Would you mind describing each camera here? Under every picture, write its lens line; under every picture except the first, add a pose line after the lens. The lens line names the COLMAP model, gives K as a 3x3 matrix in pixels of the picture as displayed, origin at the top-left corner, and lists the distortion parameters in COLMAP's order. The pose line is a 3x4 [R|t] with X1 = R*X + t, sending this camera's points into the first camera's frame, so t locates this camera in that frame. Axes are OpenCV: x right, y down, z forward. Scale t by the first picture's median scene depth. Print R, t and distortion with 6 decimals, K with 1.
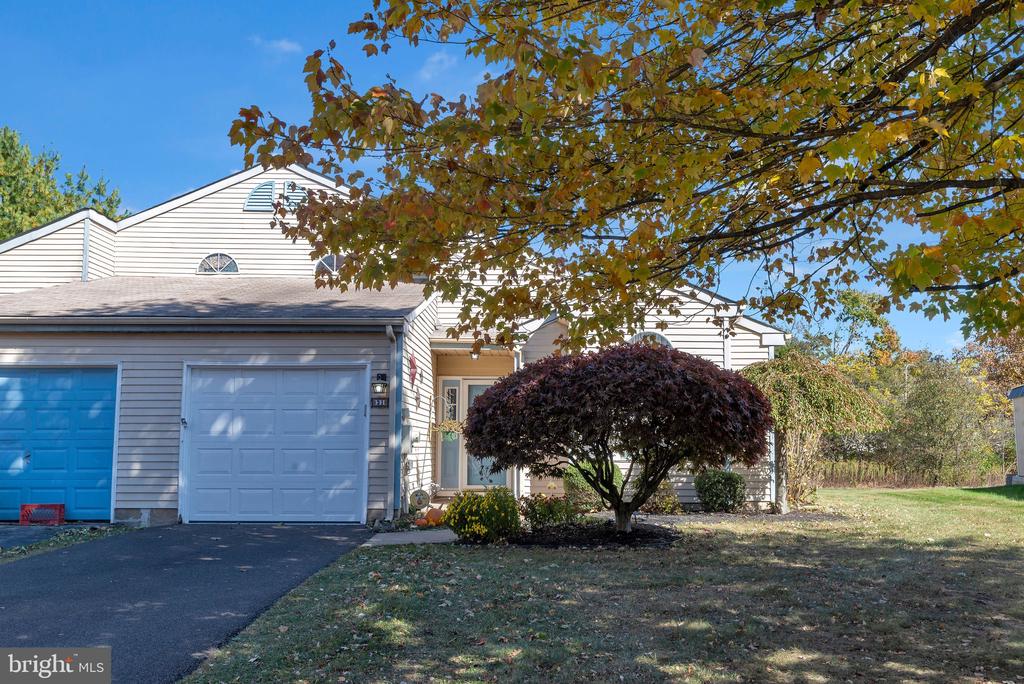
lens RADIAL K [[995.3, 0, 512.0], [0, 995.3, 342.0], [0, 0, 1]] dist [0.004020, -0.005077]
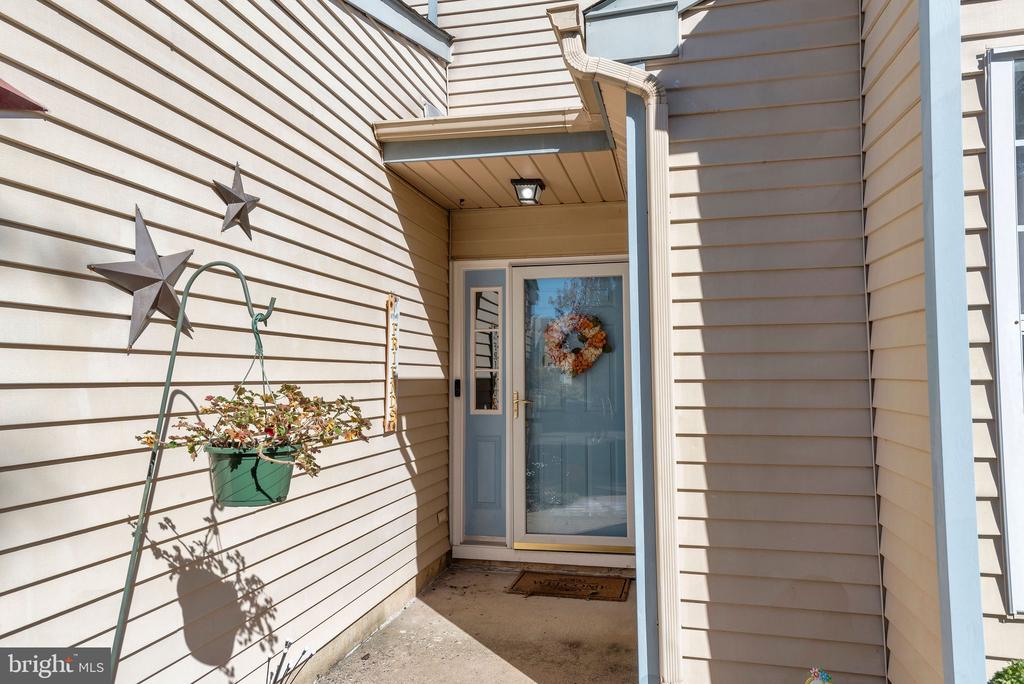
lens RADIAL K [[701.8, 0, 527.8], [0, 701.8, 342.0], [0, 0, 1]] dist [0.056769, 0.000412]
pose [[0.983135, -0.023483, -0.181365, 0.010451], [0.033237, 0.998149, 0.050934, 0.072709], [0.179833, -0.056103, 0.982096, 0.978710]]
